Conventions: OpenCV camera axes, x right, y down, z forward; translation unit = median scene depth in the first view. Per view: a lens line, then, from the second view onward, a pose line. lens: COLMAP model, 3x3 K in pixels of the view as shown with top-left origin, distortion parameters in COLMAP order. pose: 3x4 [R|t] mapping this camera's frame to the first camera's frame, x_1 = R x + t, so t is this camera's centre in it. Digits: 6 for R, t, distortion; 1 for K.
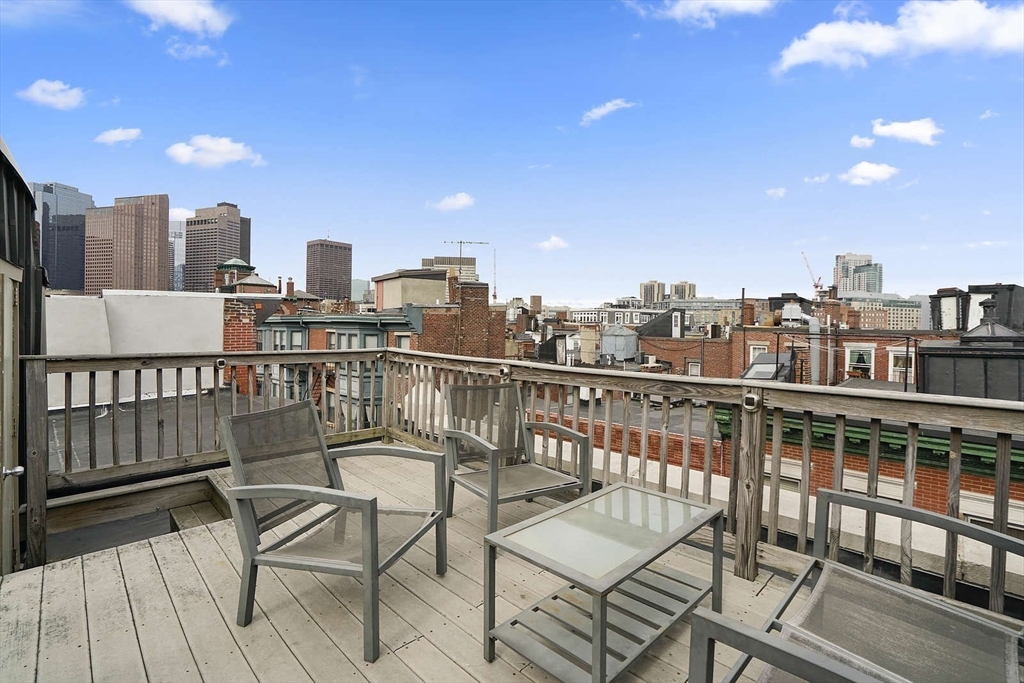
lens RADIAL K [[468.1, 0, 507.6], [0, 468.1, 325.6], [0, 0, 1]] dist [-0.046938, 0.019797]
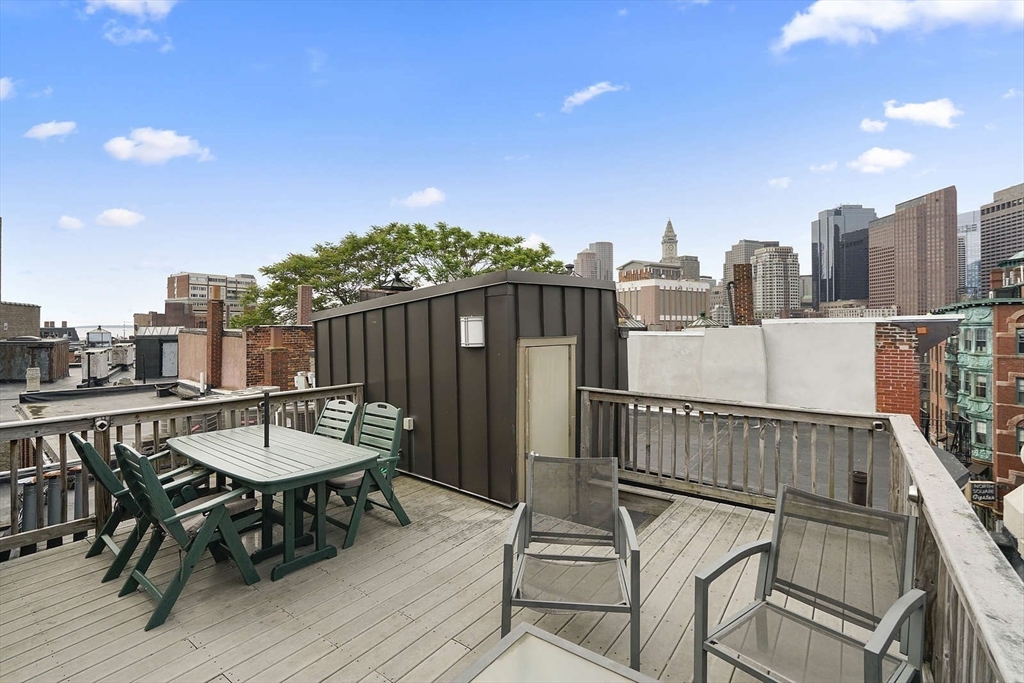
lens RADIAL K [[468.1, 0, 507.6], [0, 468.1, 325.6], [0, 0, 1]] dist [-0.046938, 0.019797]
pose [[0.154190, -0.010775, -0.987982, 0.063915], [-0.003200, 0.999930, -0.011405, -0.014988], [0.988036, 0.004920, 0.154145, 0.048687]]
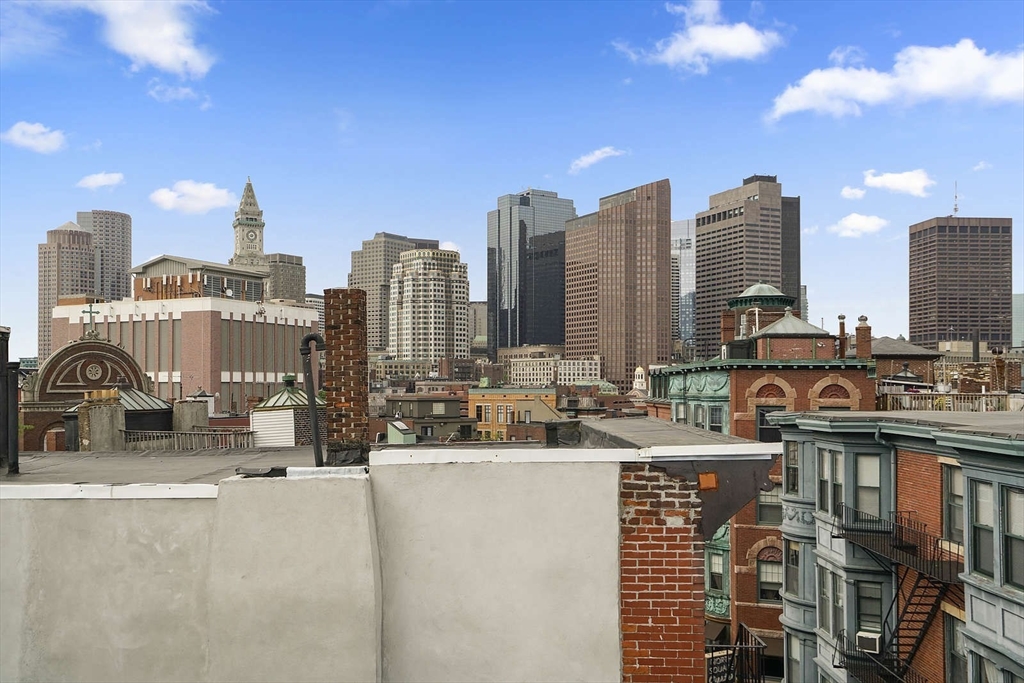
lens RADIAL K [[928.6, 0, 465.3], [0, 928.6, 371.3], [0, 0, 1]] dist [0.010000, 0.006675]
pose [[0.656146, -0.021660, -0.754323, -0.046212], [0.001037, 0.999613, -0.027801, -0.041042], [0.754633, 0.017459, 0.655915, 0.149543]]
